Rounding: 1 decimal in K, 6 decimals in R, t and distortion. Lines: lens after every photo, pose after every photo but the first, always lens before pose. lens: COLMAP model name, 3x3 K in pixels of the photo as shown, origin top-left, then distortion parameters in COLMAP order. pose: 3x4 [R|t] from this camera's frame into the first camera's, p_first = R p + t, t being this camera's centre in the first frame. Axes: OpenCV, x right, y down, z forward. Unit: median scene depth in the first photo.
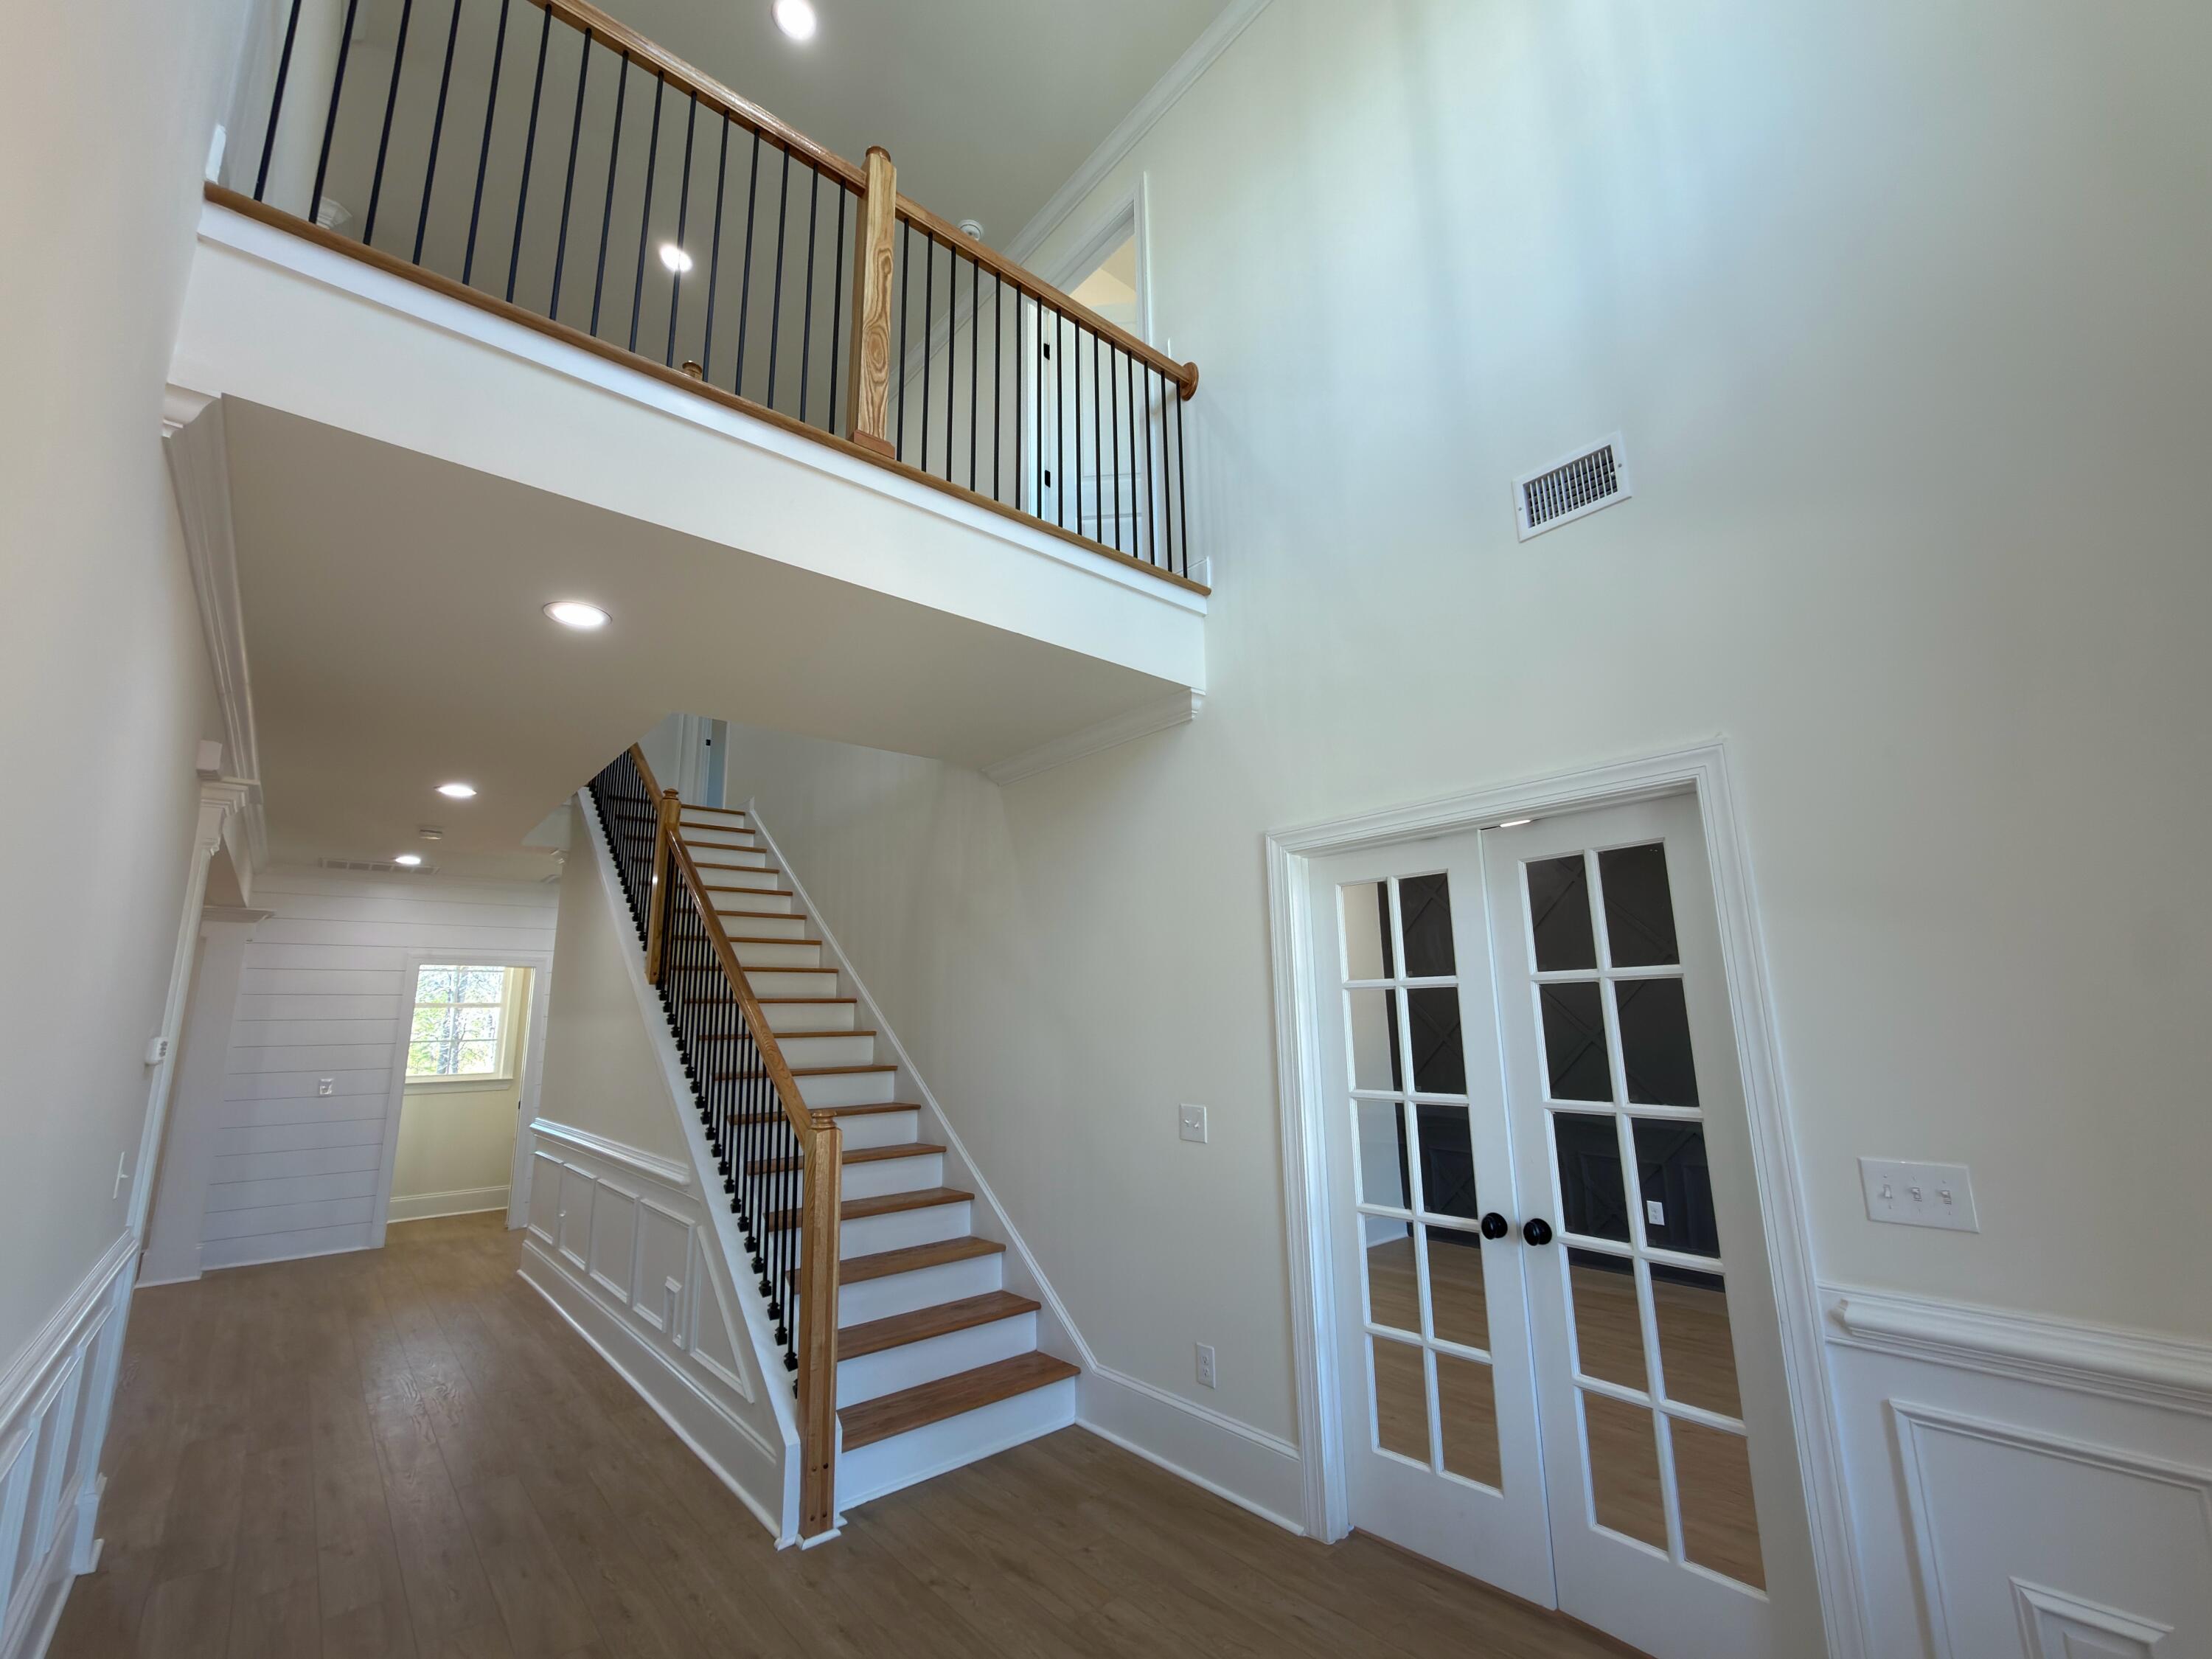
lens RADIAL K [[942.7, 0, 1112.3], [0, 942.7, 827.0], [0, 0, 1]] dist [-0.002169, 0.000629]
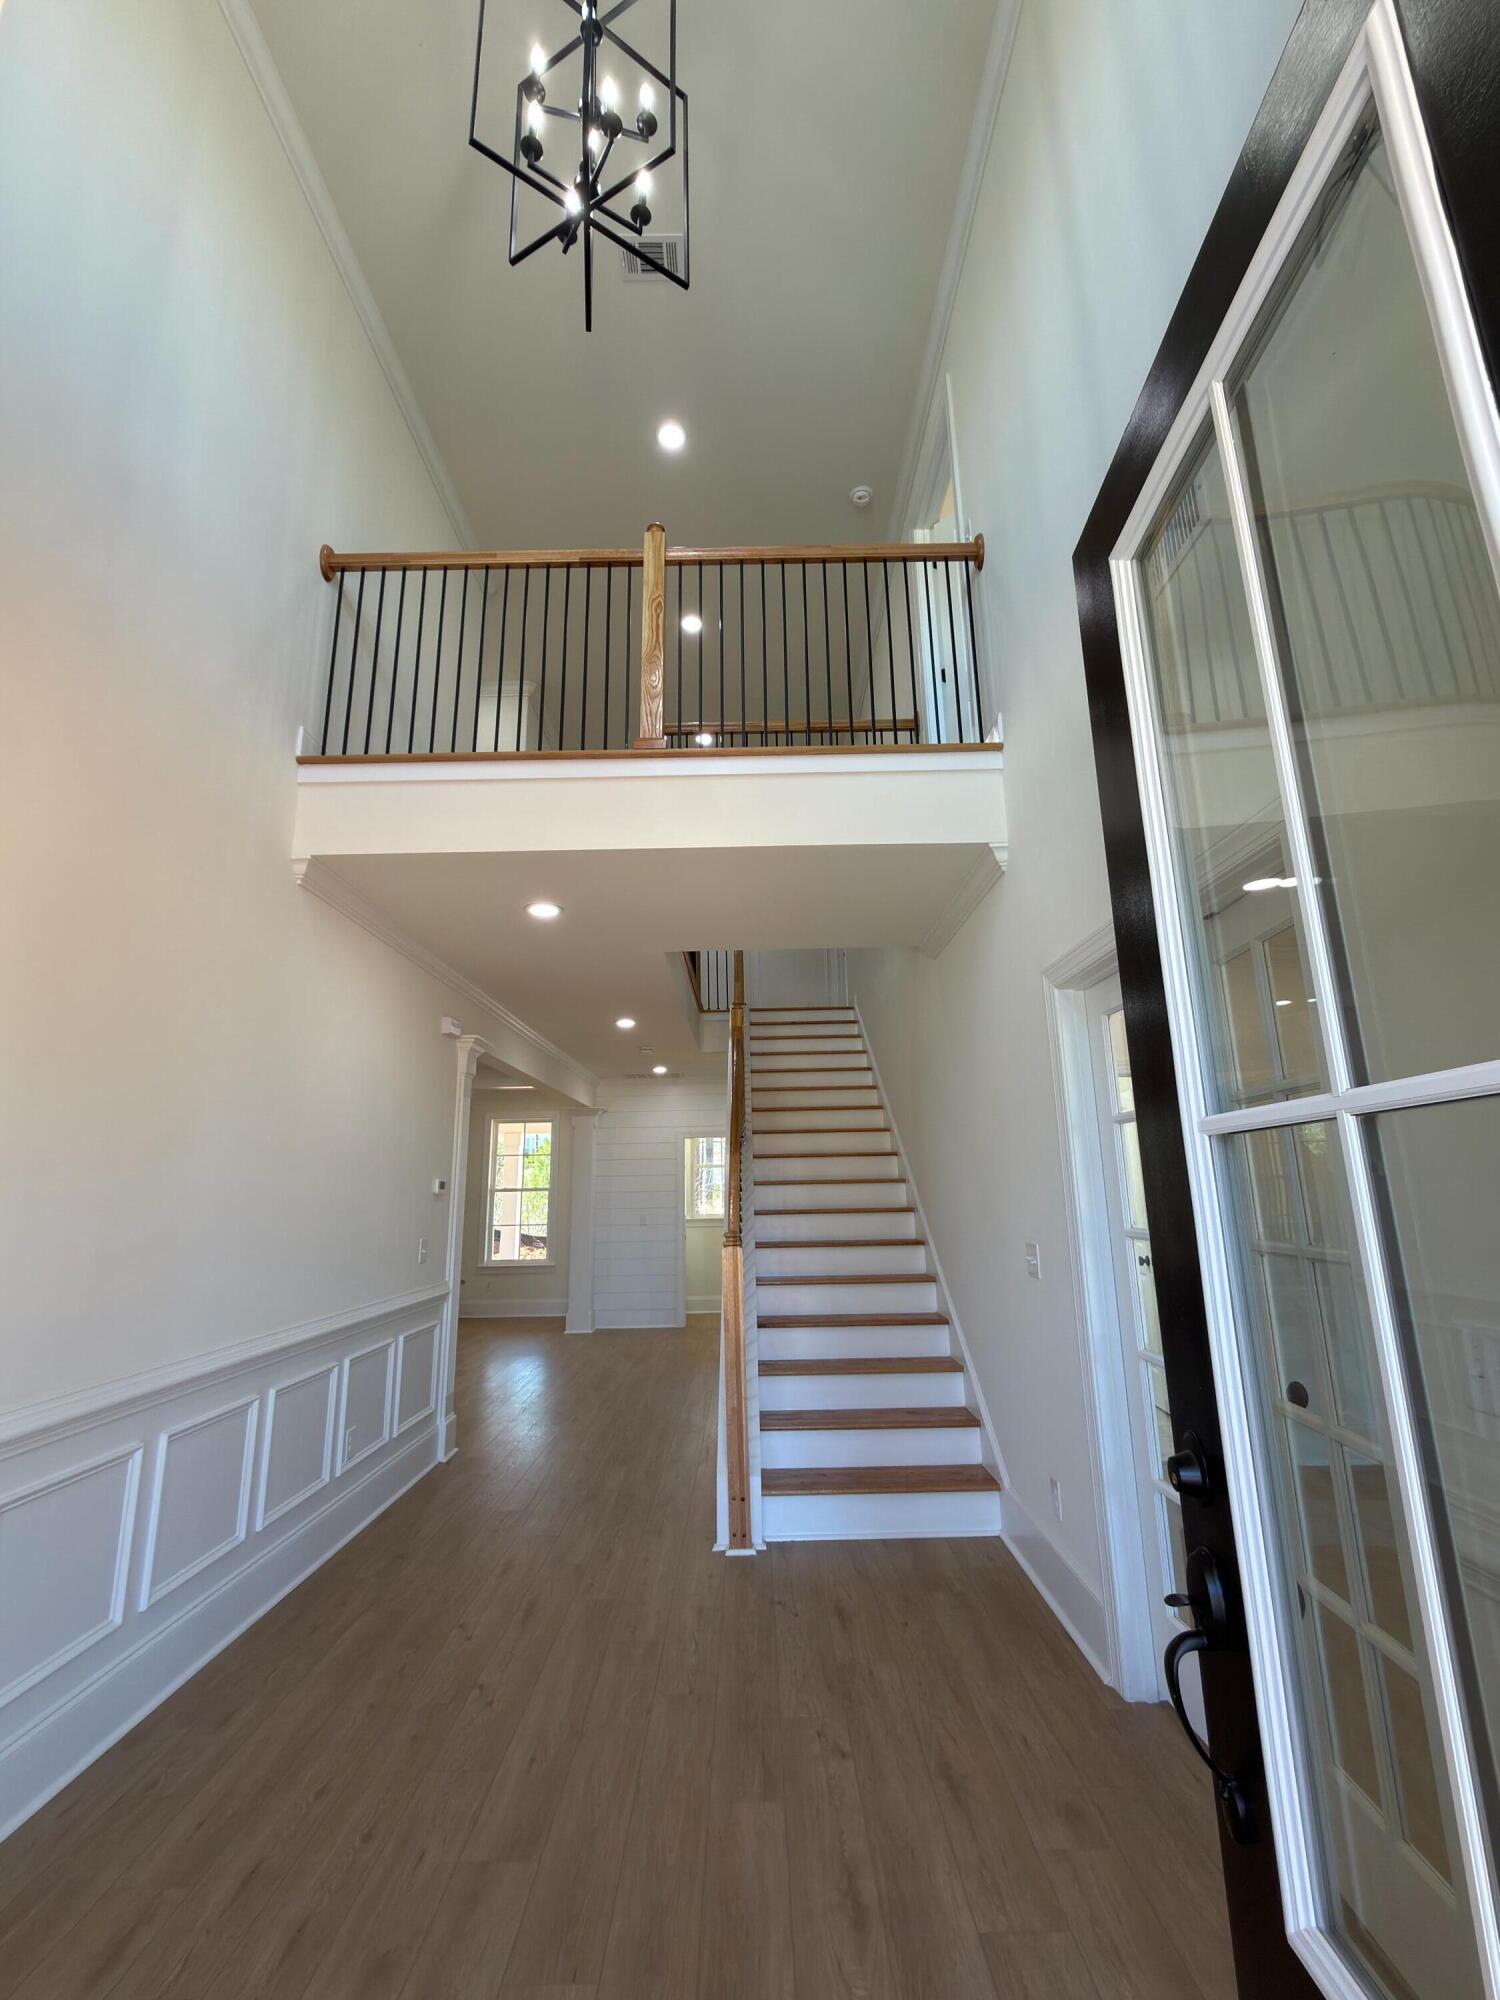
lens RADIAL K [[852.4, 0, 748.5], [0, 852.4, 999.6], [0, 0, 1]] dist [-0.002169, 0.000629]
pose [[0.755619, -0.141875, -0.639461, 0.533673], [0.137829, 0.988842, -0.056526, 0.046820], [0.640346, -0.045424, 0.766743, 0.109254]]
